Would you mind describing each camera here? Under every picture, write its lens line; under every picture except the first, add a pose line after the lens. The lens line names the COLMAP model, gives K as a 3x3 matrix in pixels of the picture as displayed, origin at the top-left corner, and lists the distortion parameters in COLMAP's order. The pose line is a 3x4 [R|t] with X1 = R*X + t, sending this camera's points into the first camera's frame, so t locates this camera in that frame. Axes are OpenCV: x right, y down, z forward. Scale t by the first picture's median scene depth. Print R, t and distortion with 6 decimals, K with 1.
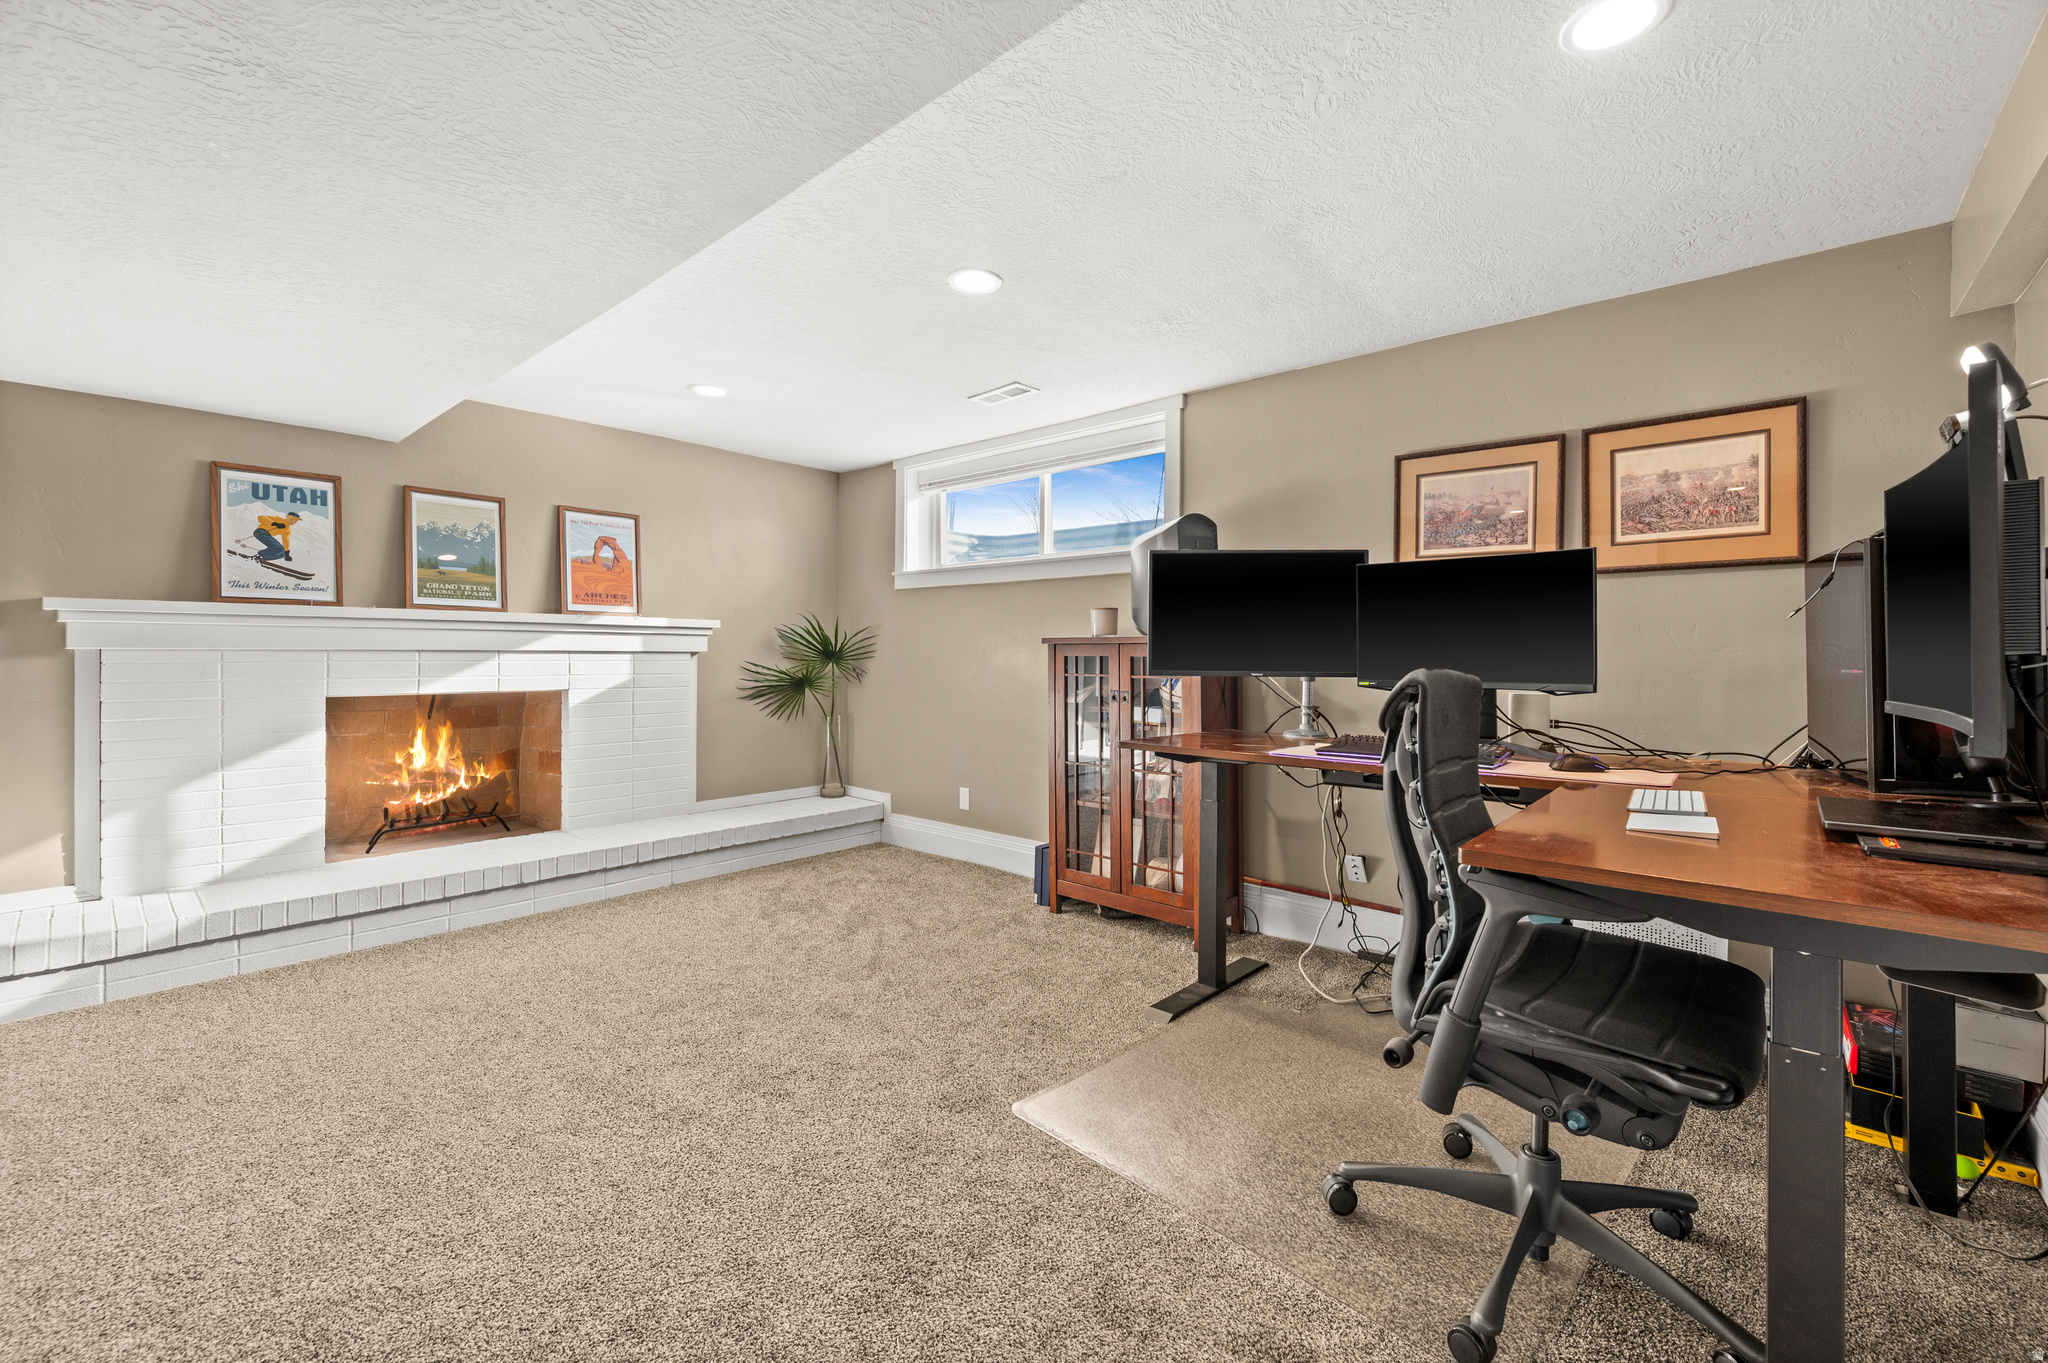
lens RADIAL K [[822.4, 0, 1025.1], [0, 822.4, 670.8], [0, 0, 1]] dist [0.000420, -0.001395]
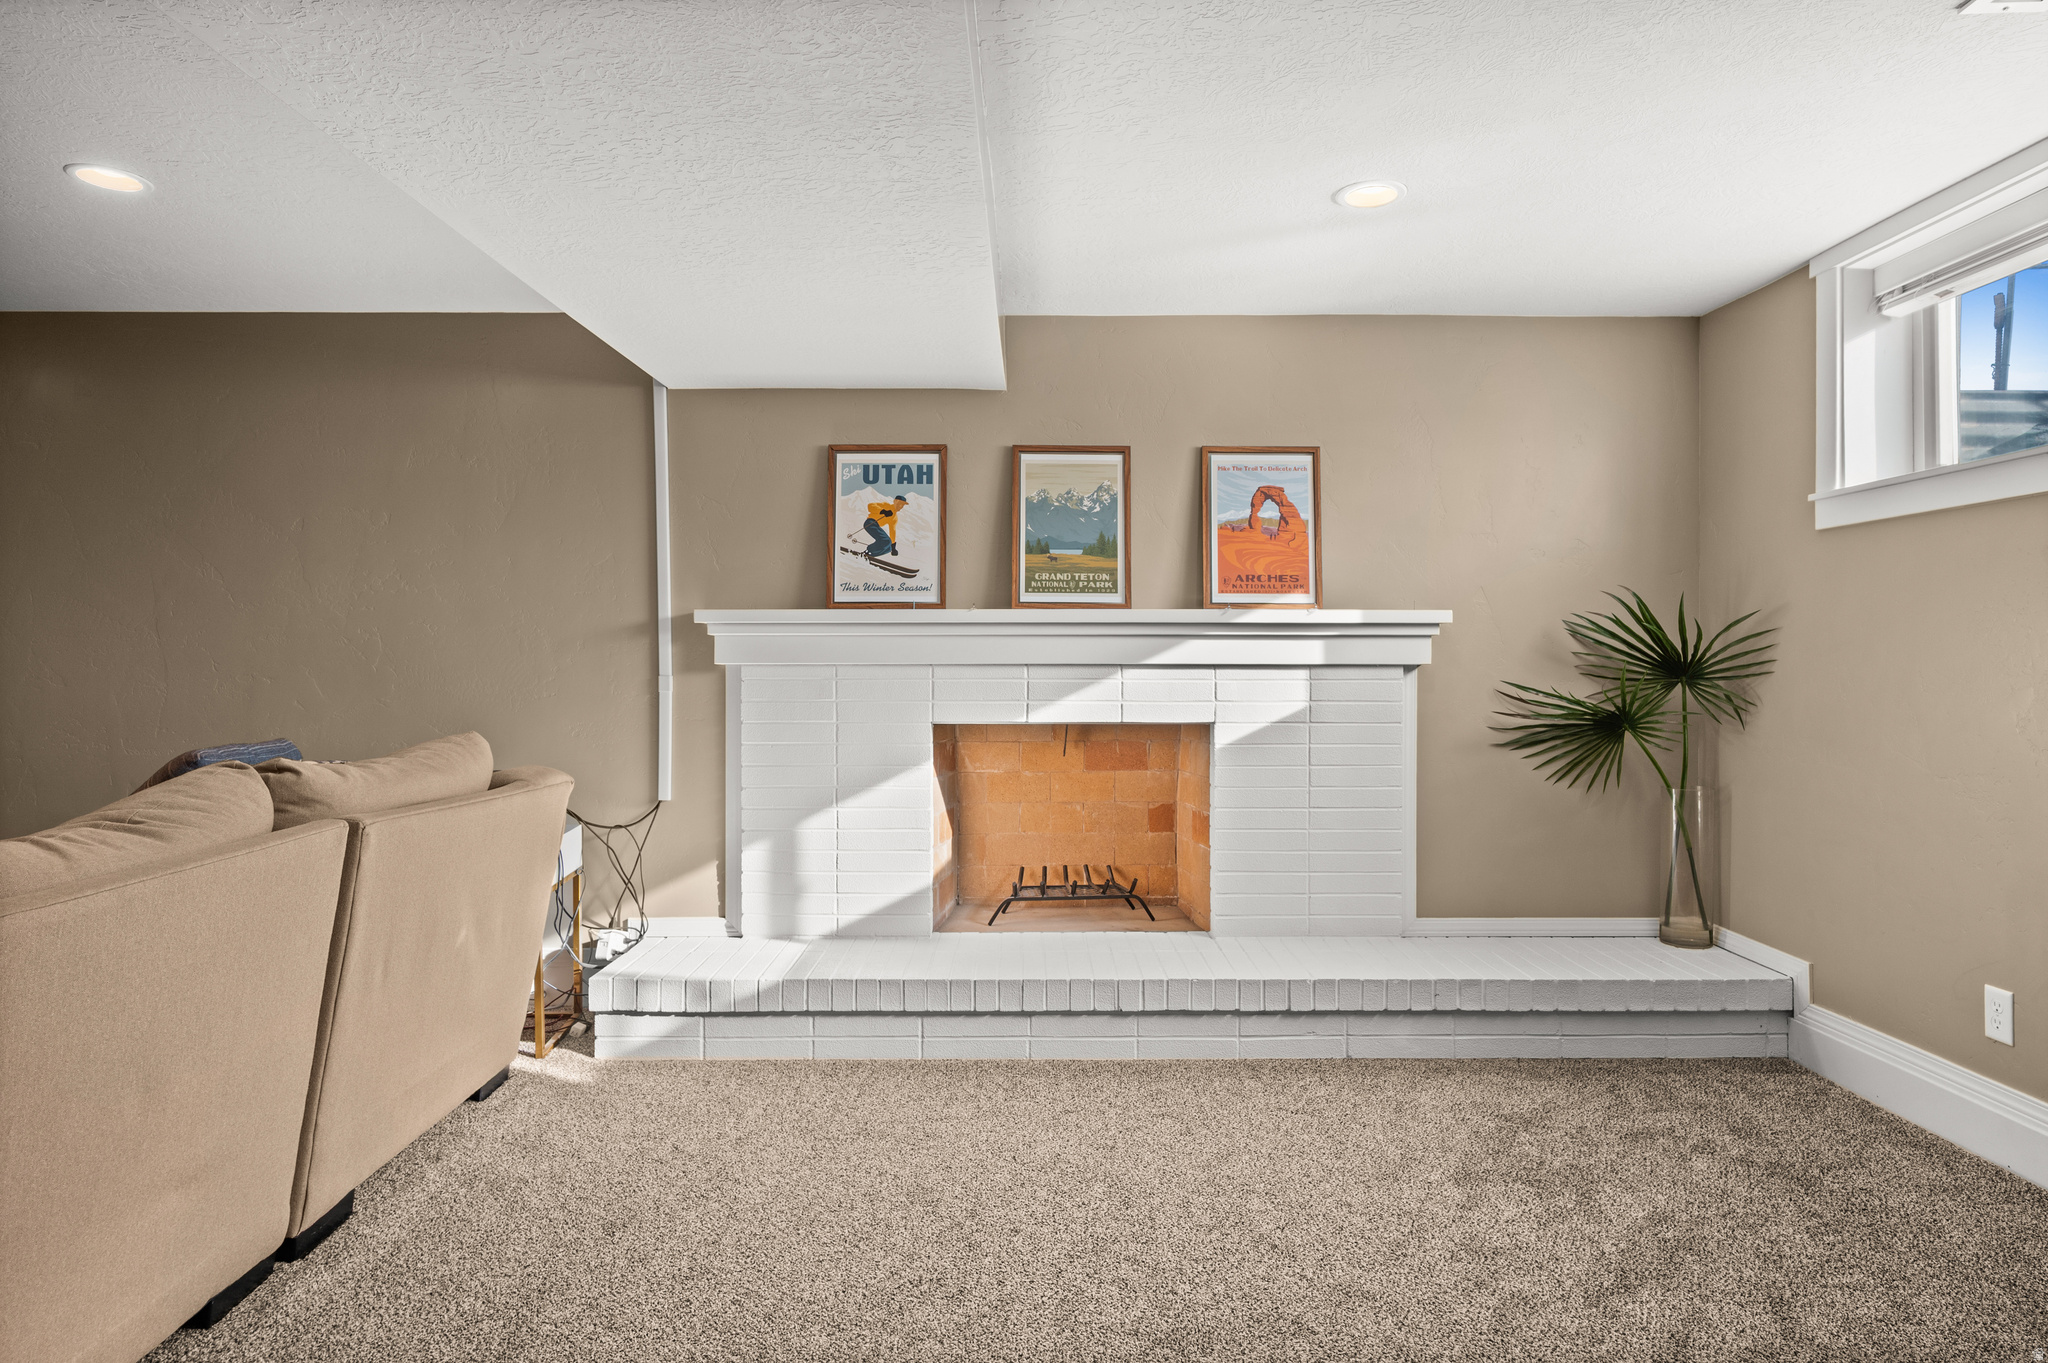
lens RADIAL K [[1135.5, 0, 1044.2], [0, 1135.5, 668.4], [0, 0, 1]] dist [-0.001736, 0.000462]
pose [[0.674132, -0.002452, -0.738607, 0.030183], [-0.013038, 0.999799, -0.015219, -0.005513], [0.738496, 0.019890, 0.673965, 0.302722]]
